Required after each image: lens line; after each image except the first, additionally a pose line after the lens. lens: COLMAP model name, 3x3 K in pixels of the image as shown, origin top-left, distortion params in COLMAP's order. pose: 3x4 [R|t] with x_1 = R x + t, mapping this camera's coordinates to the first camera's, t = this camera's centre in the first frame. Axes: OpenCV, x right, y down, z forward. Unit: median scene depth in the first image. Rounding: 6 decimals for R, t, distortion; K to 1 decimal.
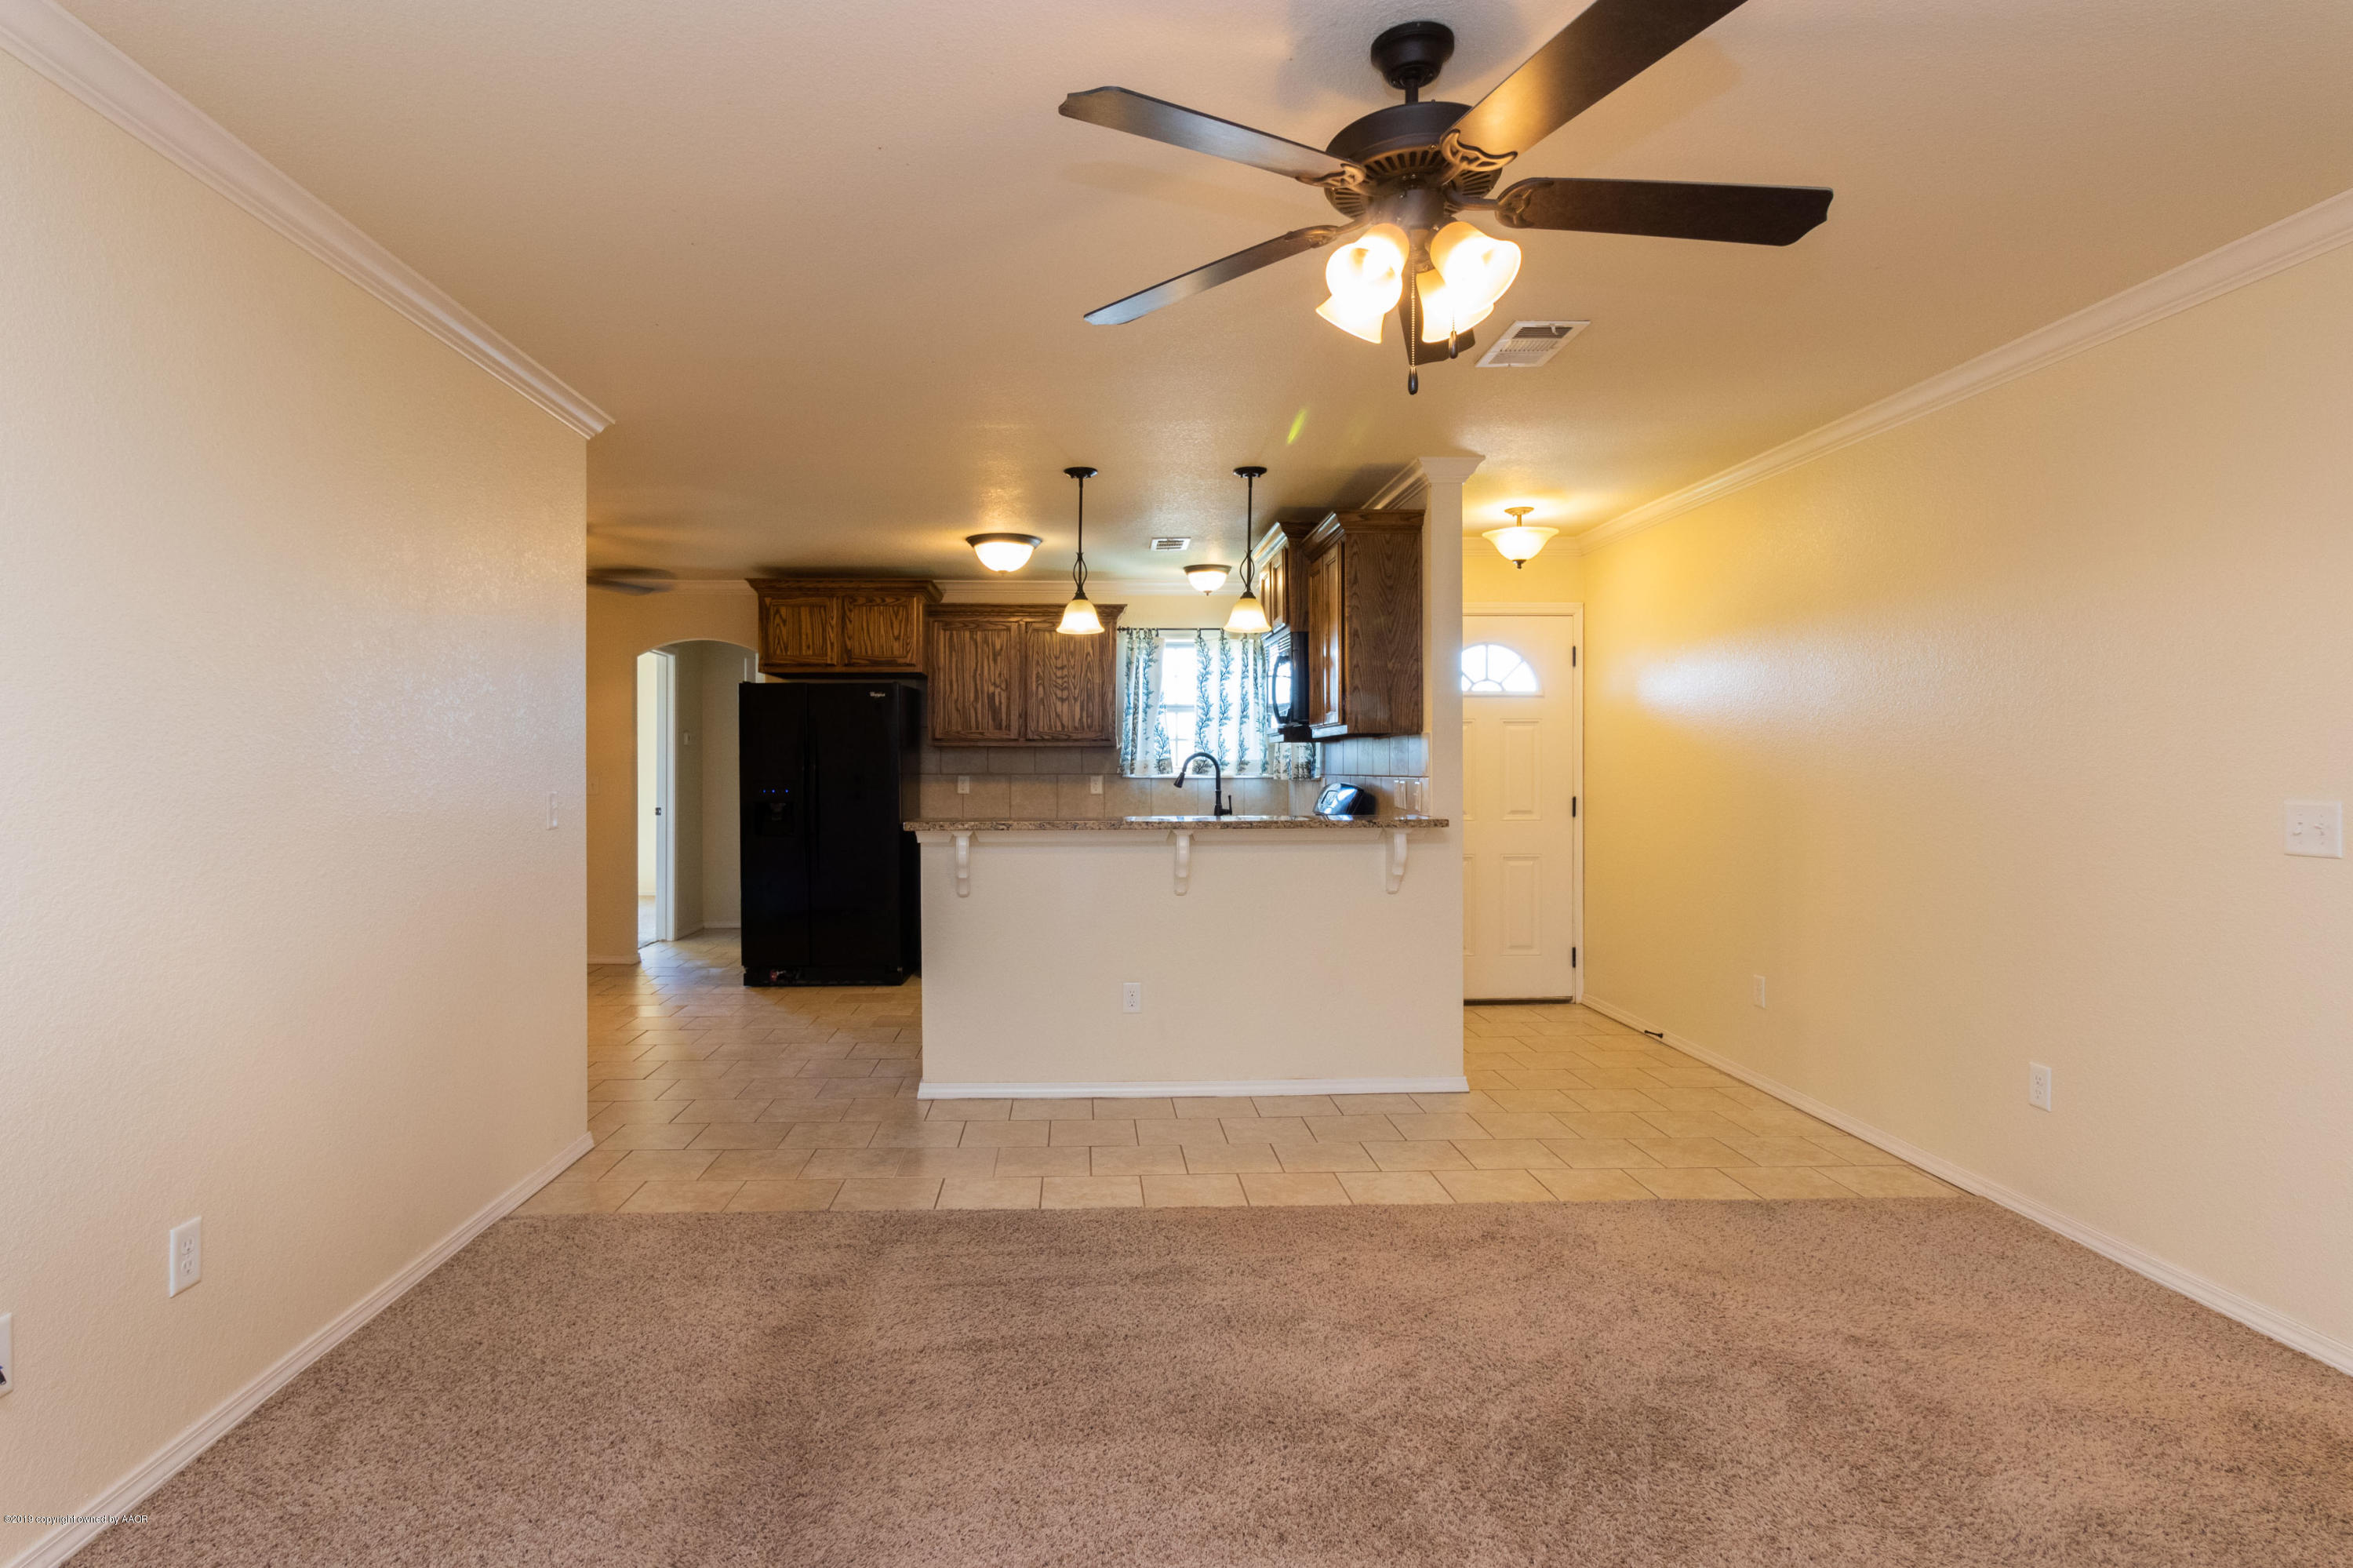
lens RADIAL K [[1212.7, 0, 1157.8], [0, 1212.7, 769.3], [0, 0, 1]] dist [-0.002900, -0.001478]
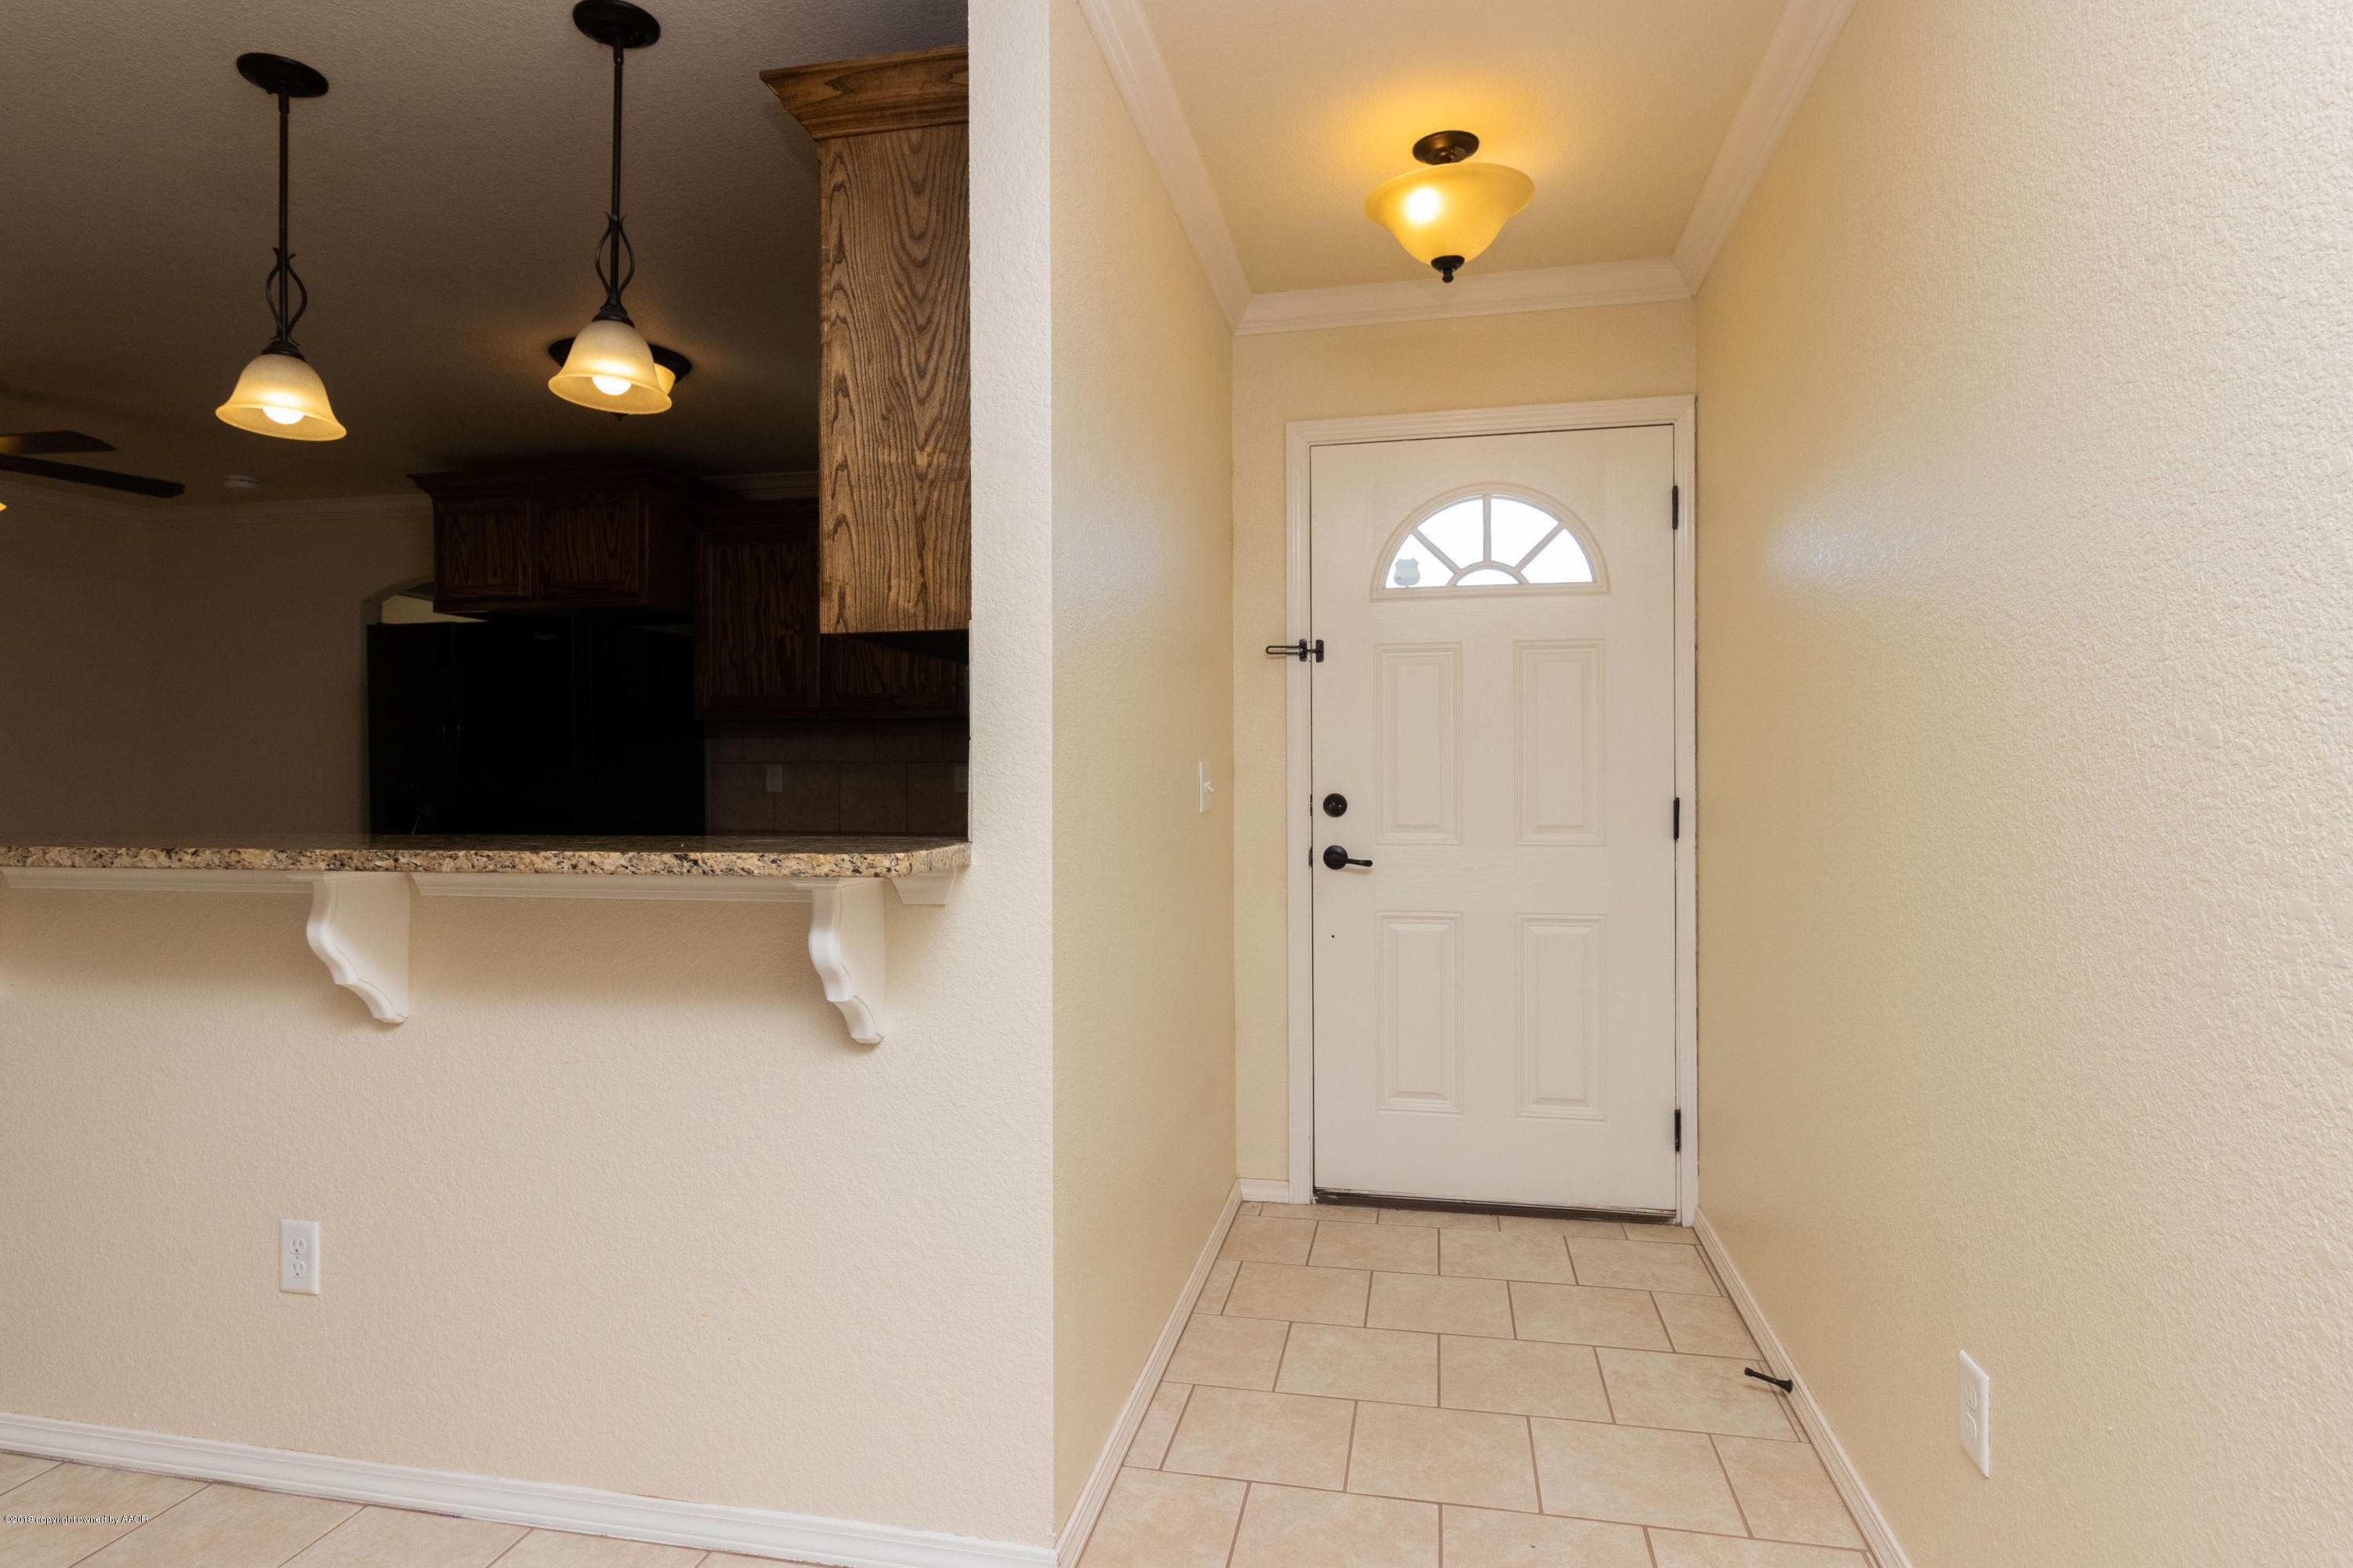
lens RADIAL K [[1212.7, 0, 1216.9], [0, 1212.7, 761.7], [0, 0, 1]] dist [-0.002900, -0.001478]
pose [[0.968149, -0.006962, -0.250278, 0.257491], [0.005437, 0.999962, -0.006785, 0.009852], [0.250316, 0.005208, 0.968150, 0.435739]]
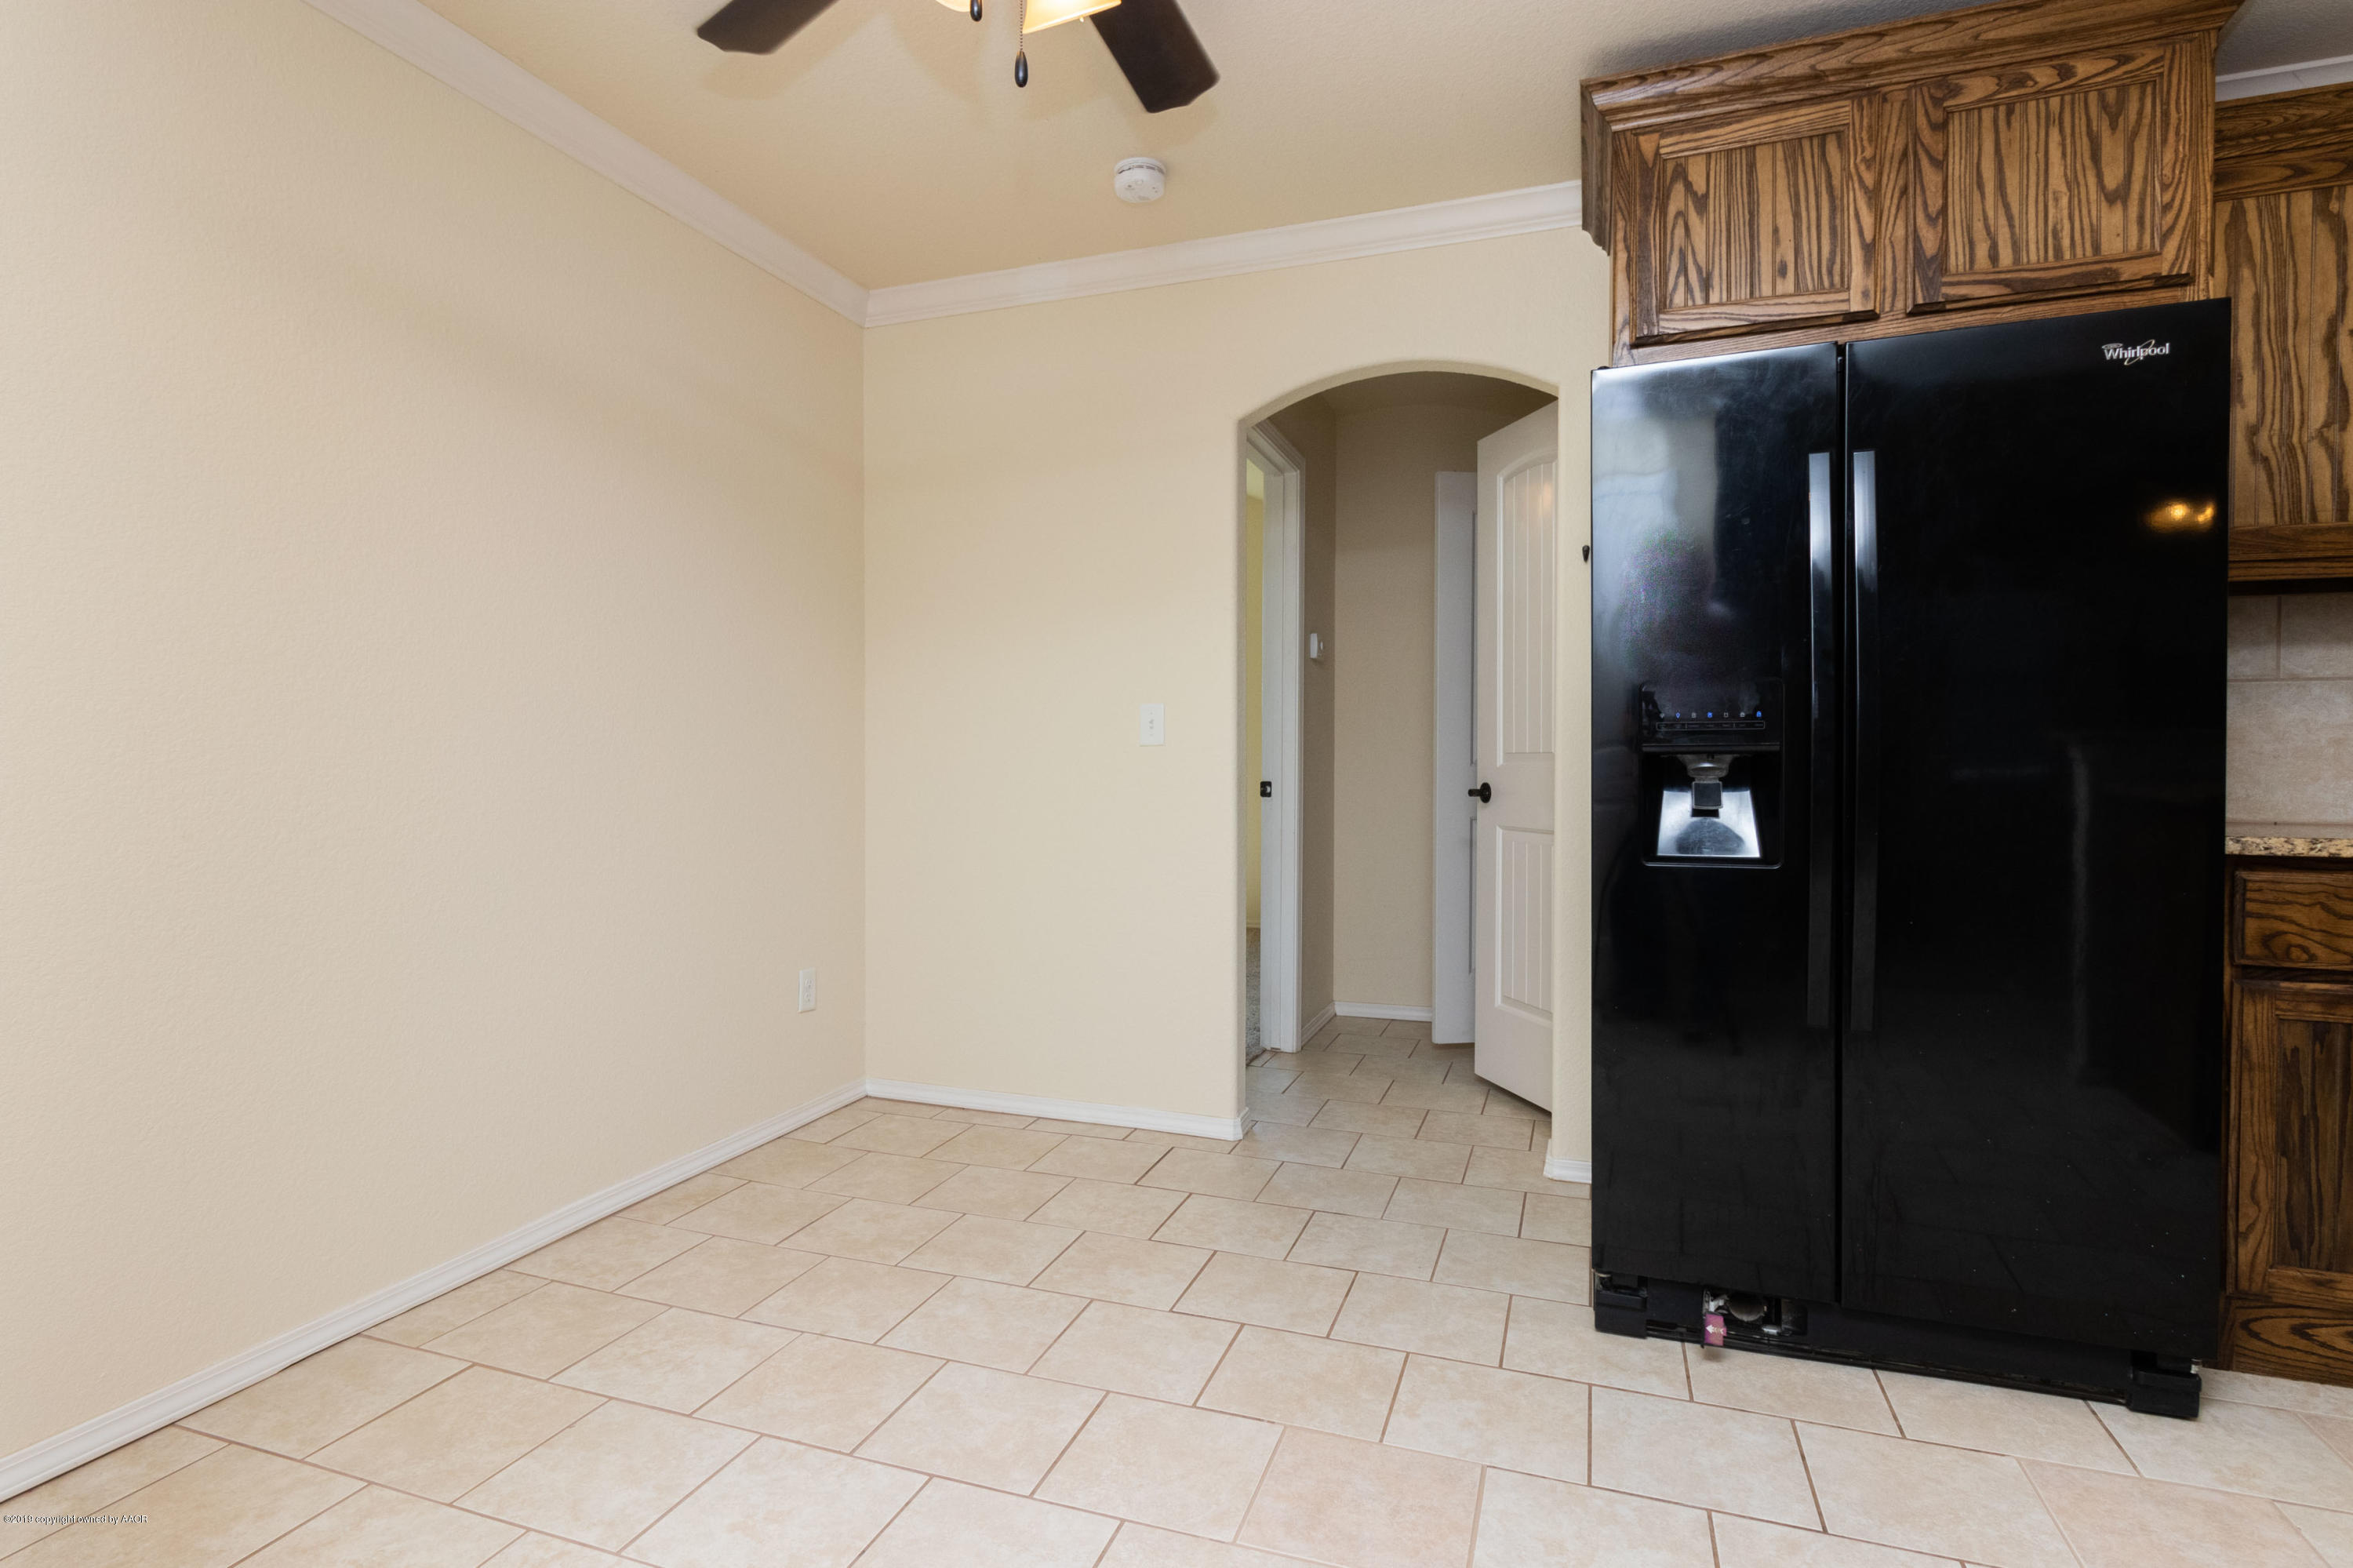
lens RADIAL K [[1212.7, 0, 1092.3], [0, 1212.7, 777.7], [0, 0, 1]] dist [-0.002900, -0.001478]
pose [[0.903918, 0.008479, -0.427622, -0.304291], [-0.003555, 0.999918, 0.012314, 0.029248], [0.427691, -0.009611, 0.903874, 0.609781]]
